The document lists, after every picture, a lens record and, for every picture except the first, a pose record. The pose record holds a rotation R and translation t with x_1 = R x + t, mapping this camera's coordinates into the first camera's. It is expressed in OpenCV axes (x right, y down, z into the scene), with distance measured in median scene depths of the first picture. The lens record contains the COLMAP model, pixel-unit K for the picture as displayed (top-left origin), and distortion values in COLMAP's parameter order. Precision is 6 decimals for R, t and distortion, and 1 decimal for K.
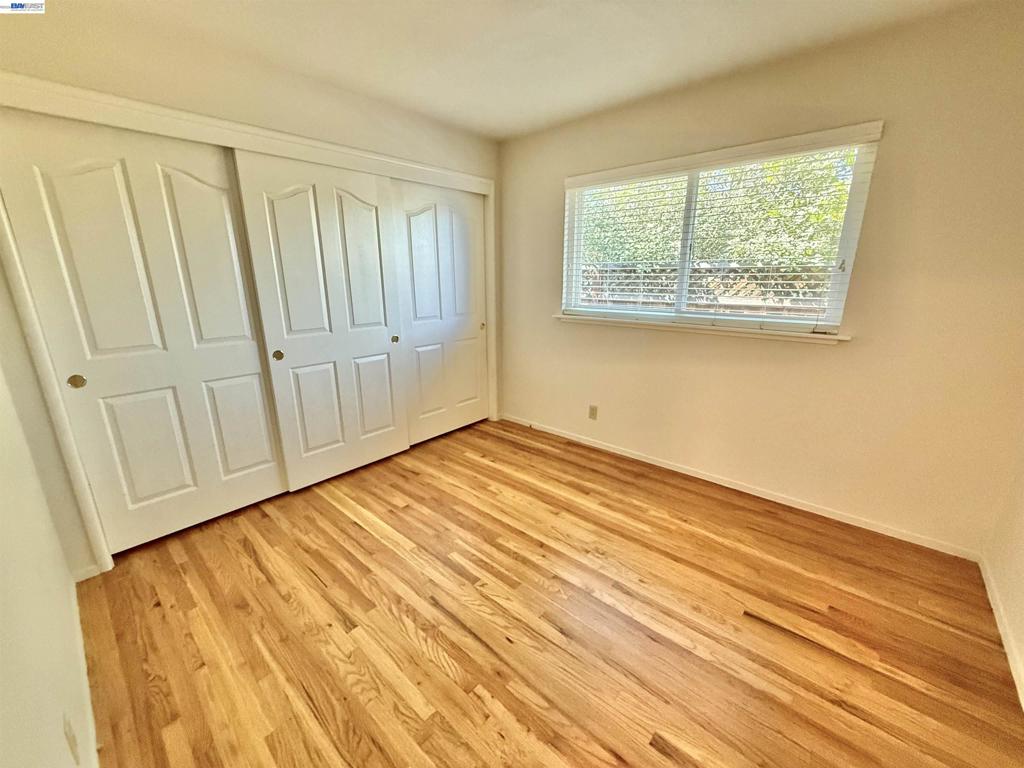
lens RADIAL K [[409.4, 0, 510.7], [0, 409.4, 383.5], [0, 0, 1]] dist [0.000846, 0.000292]
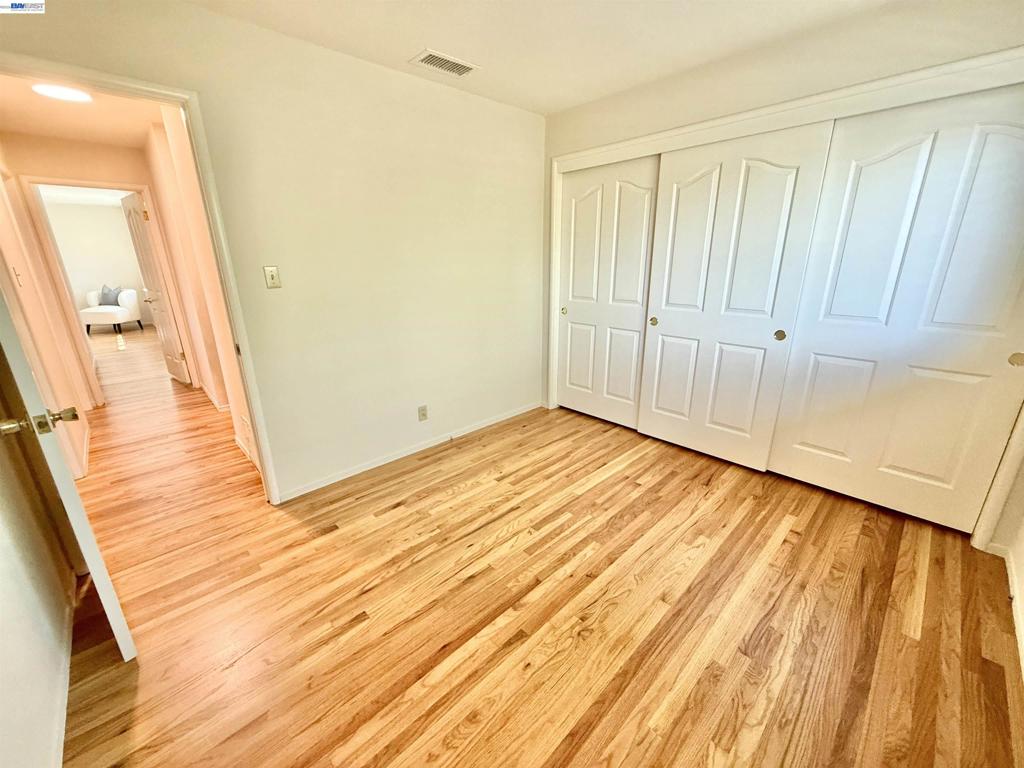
lens RADIAL K [[409.4, 0, 510.5], [0, 409.4, 385.1], [0, 0, 1]] dist [0.000846, 0.000292]
pose [[-0.081590, 0.308523, -0.947711, 0.720705], [-0.243688, 0.915845, 0.319129, -0.191024], [0.966416, 0.256984, 0.000460, 0.677237]]
